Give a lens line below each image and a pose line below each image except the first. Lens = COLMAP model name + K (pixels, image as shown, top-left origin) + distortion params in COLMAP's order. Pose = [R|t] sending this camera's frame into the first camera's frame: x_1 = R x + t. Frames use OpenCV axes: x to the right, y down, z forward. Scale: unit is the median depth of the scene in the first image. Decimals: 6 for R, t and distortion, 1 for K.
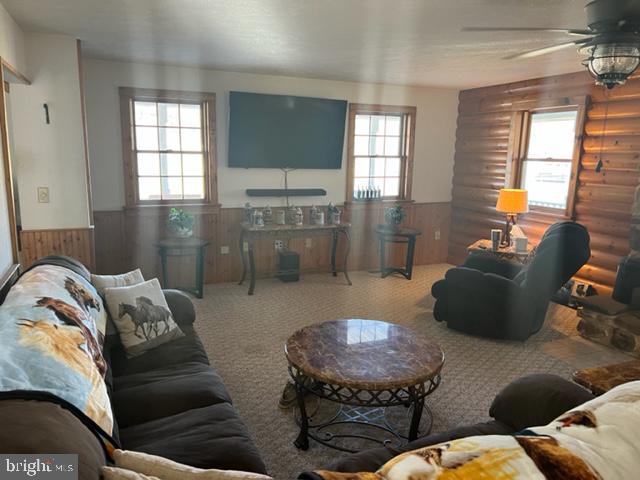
lens RADIAL K [[494.4, 0, 329.3], [0, 494.4, 244.8], [0, 0, 1]] dist [0.055017, -0.067524]
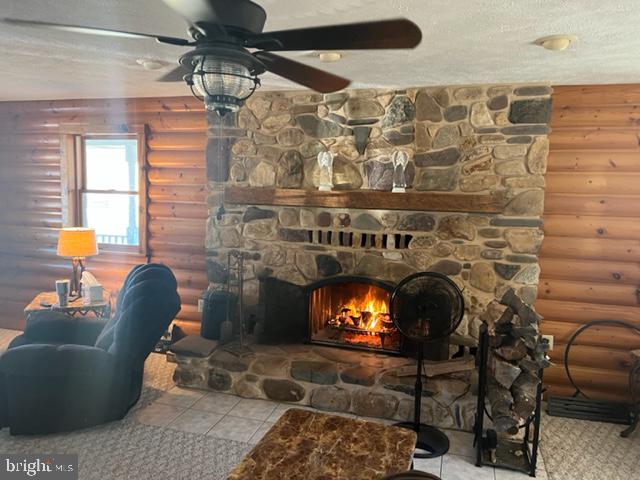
lens RADIAL K [[494.4, 0, 329.3], [0, 494.4, 244.8], [0, 0, 1]] dist [0.055017, -0.067524]
pose [[0.659593, -0.084818, 0.746822, 0.025839], [0.123459, 0.992343, 0.003664, -0.034985], [-0.741415, 0.089785, 0.665014, 0.142503]]
